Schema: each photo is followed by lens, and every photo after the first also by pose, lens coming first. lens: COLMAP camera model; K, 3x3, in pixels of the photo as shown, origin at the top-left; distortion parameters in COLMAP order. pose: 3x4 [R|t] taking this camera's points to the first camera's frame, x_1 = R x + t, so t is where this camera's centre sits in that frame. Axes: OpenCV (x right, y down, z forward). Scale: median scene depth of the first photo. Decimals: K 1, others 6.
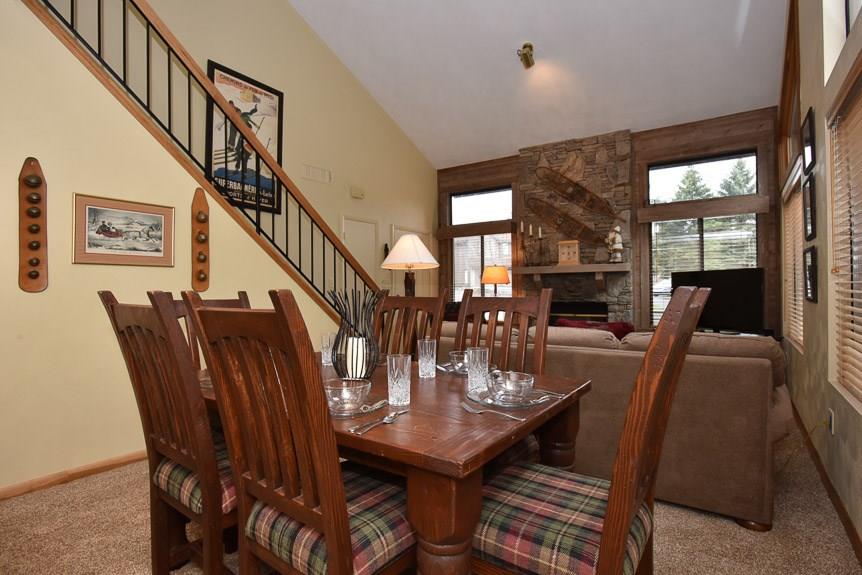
lens RADIAL K [[455.6, 0, 428.3], [0, 455.6, 287.4], [0, 0, 1]] dist [-0.015780, 0.000647]
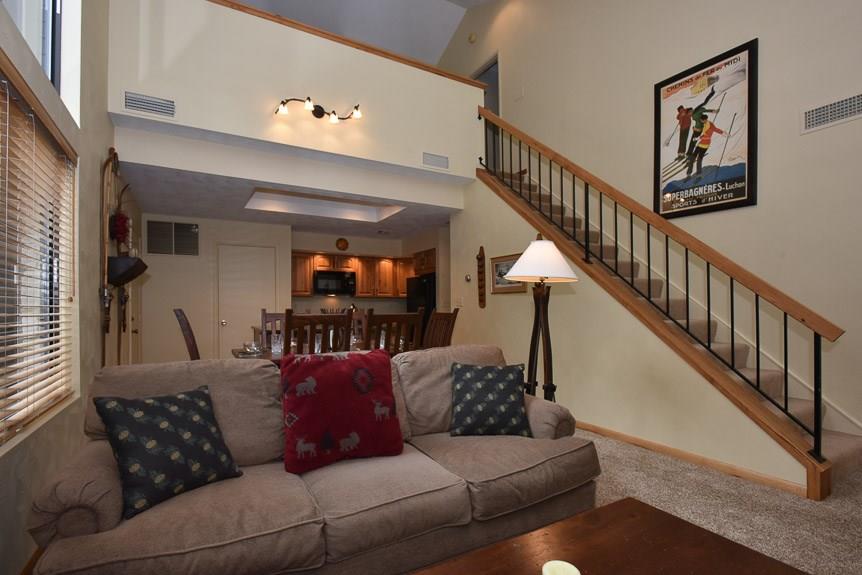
lens RADIAL K [[419.3, 0, 425.7], [0, 419.3, 309.5], [0, 0, 1]] dist [0.000943, -0.000018]
pose [[-0.413699, -0.000423, -0.910414, 0.957898], [0.011335, 0.999920, -0.005615, 0.020609], [0.910343, -0.012643, -0.413661, 1.428962]]
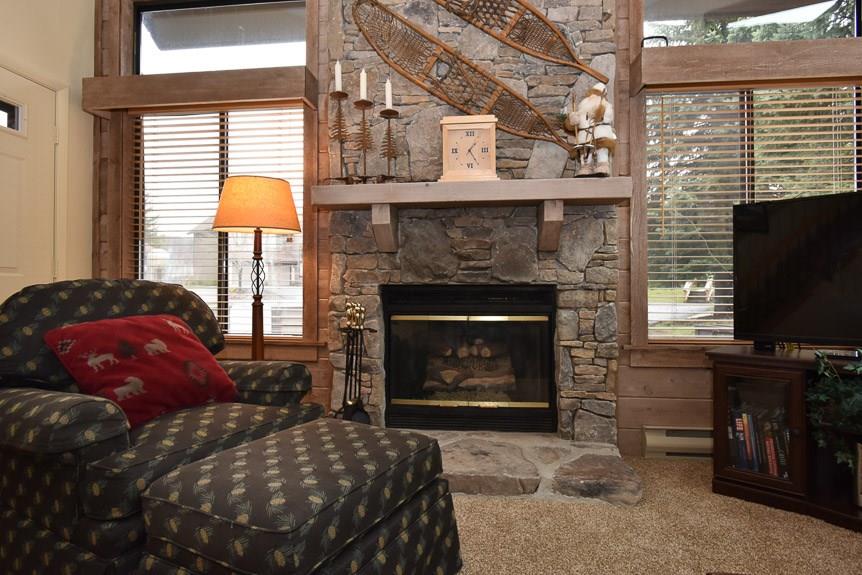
lens RADIAL K [[455.6, 0, 430.0], [0, 455.6, 295.1], [0, 0, 1]] dist [-0.015780, 0.000647]
pose [[0.875260, 0.014303, 0.483441, 0.099880], [-0.010459, 0.999889, -0.010647, 0.044752], [-0.483539, 0.004263, 0.875312, 0.662699]]
